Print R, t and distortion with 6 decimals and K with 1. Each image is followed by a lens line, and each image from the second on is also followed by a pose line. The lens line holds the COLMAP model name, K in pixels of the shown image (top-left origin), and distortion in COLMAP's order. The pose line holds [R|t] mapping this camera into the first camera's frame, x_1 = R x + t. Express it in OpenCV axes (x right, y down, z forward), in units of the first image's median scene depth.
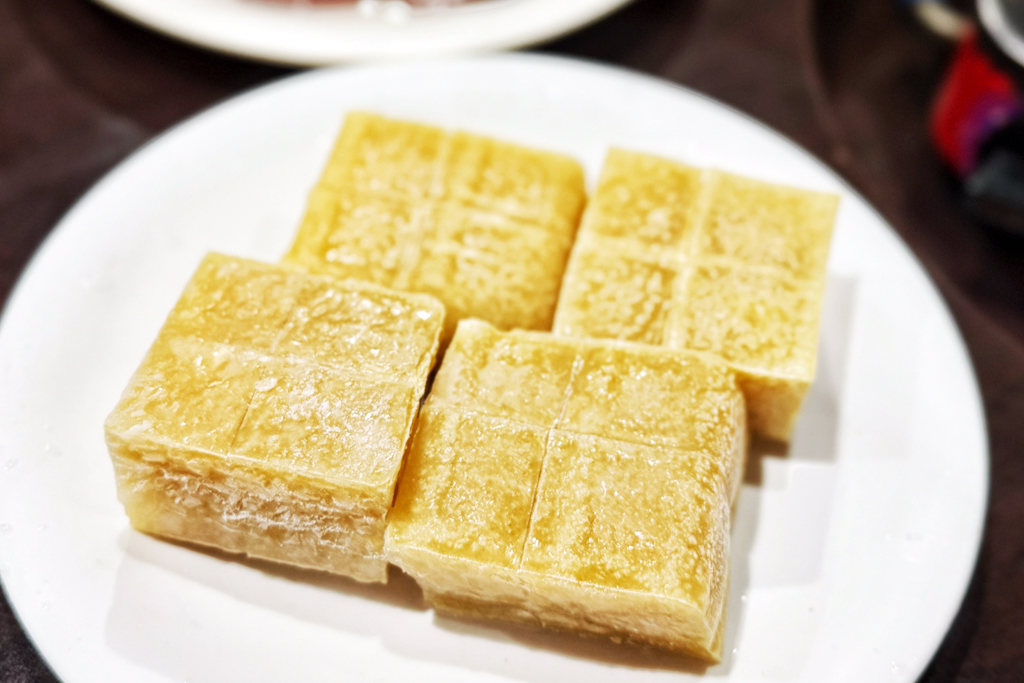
lens RADIAL K [[916.9, 0, 506.8], [0, 916.9, 337.7], [0, 0, 1]] dist [0.046009, -0.015641]
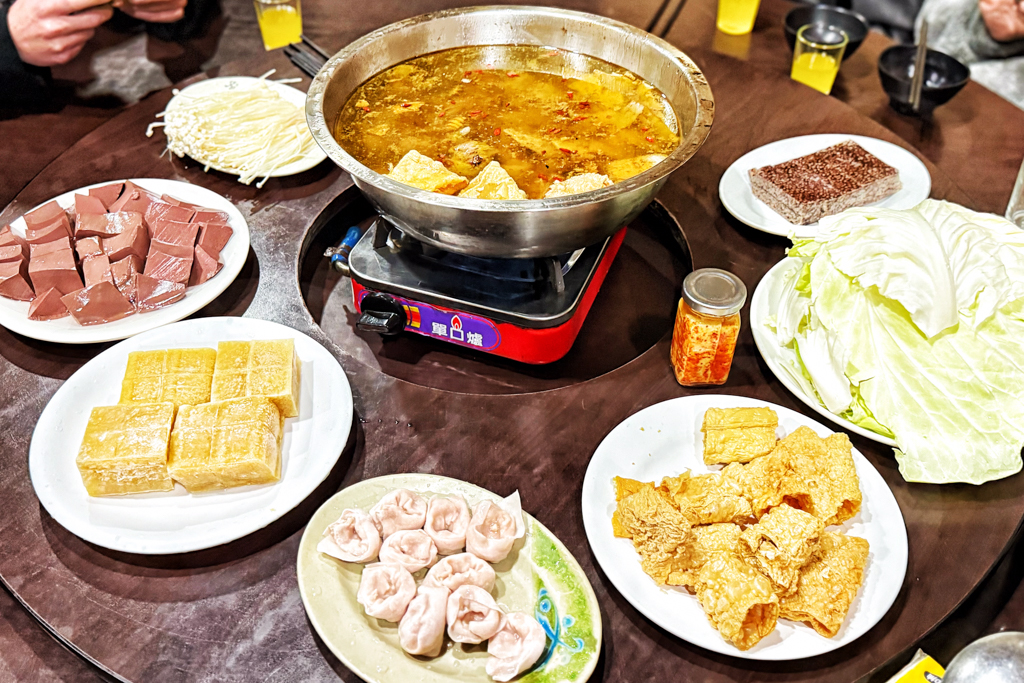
lens RADIAL K [[916.9, 0, 512.7], [0, 916.9, 319.9], [0, 0, 1]] dist [0.046009, -0.015641]
pose [[0.945804, -0.260236, 0.194249, 0.509690], [0.291222, 0.944376, -0.152786, 0.534429], [-0.143684, 0.201075, 0.968981, -2.393316]]
